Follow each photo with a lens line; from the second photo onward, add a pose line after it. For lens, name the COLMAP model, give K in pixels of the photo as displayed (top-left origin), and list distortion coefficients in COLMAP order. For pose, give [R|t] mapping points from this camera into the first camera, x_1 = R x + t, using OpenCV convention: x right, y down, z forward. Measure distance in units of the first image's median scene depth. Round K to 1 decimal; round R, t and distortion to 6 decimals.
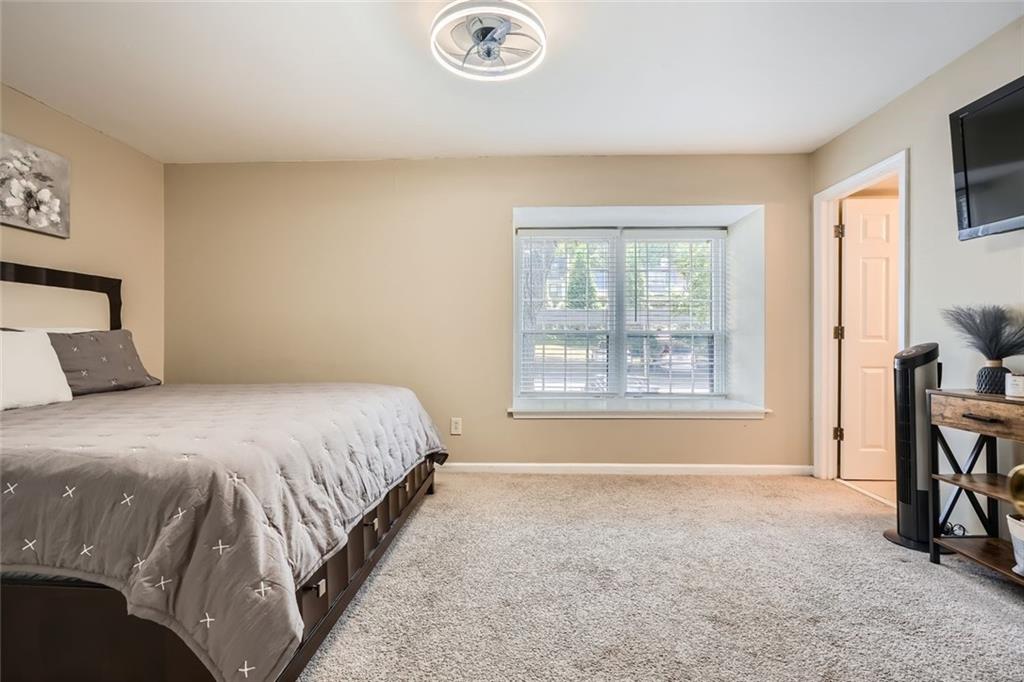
lens RADIAL K [[465.3, 0, 512.0], [0, 465.3, 341.0], [0, 0, 1]] dist [-0.005156, 0.006288]
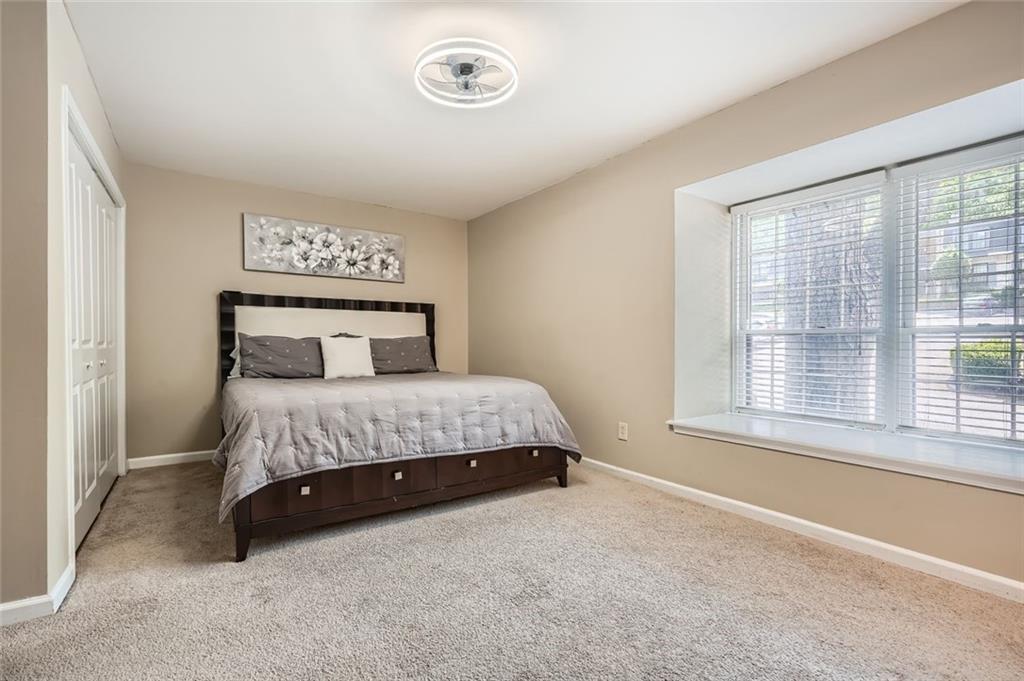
lens RADIAL K [[467.7, 0, 508.0], [0, 467.7, 355.4], [0, 0, 1]] dist [-0.000571, 0.000217]
pose [[0.592135, 0.021465, -0.805553, 0.675798], [-0.003805, 0.999708, 0.023842, 0.003478], [0.805830, -0.011053, 0.592044, 0.300175]]
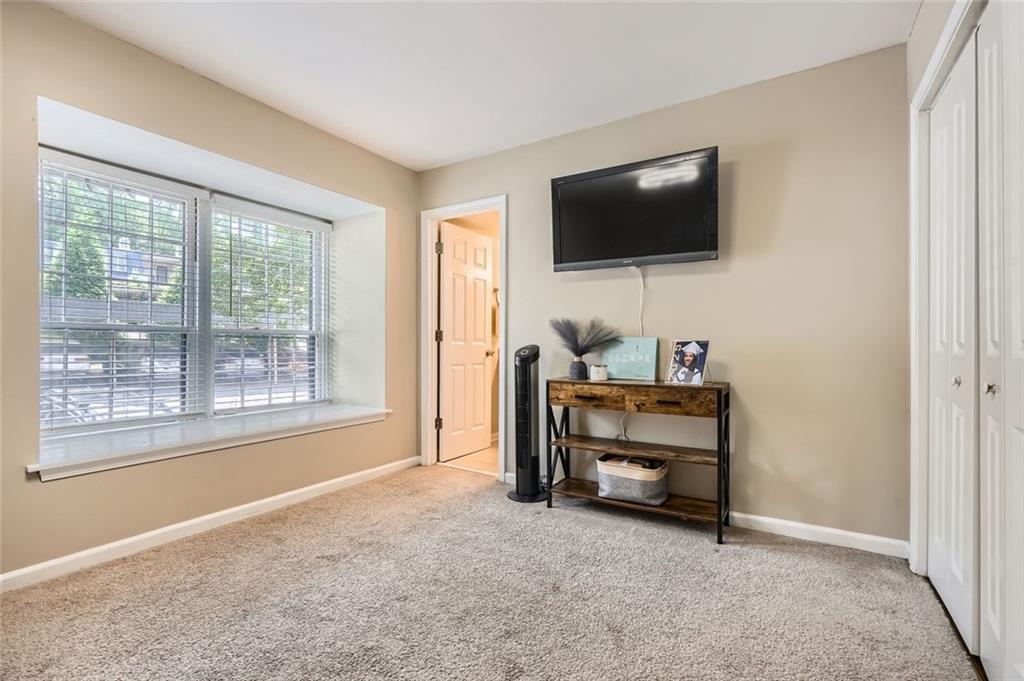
lens RADIAL K [[461.3, 0, 509.6], [0, 461.3, 343.7], [0, 0, 1]] dist [-0.001801, 0.000561]
pose [[0.511868, 0.003062, 0.859059, -0.236139], [-0.005149, 0.999987, -0.000496, 0.001591], [-0.859049, -0.004170, 0.511877, 0.323502]]
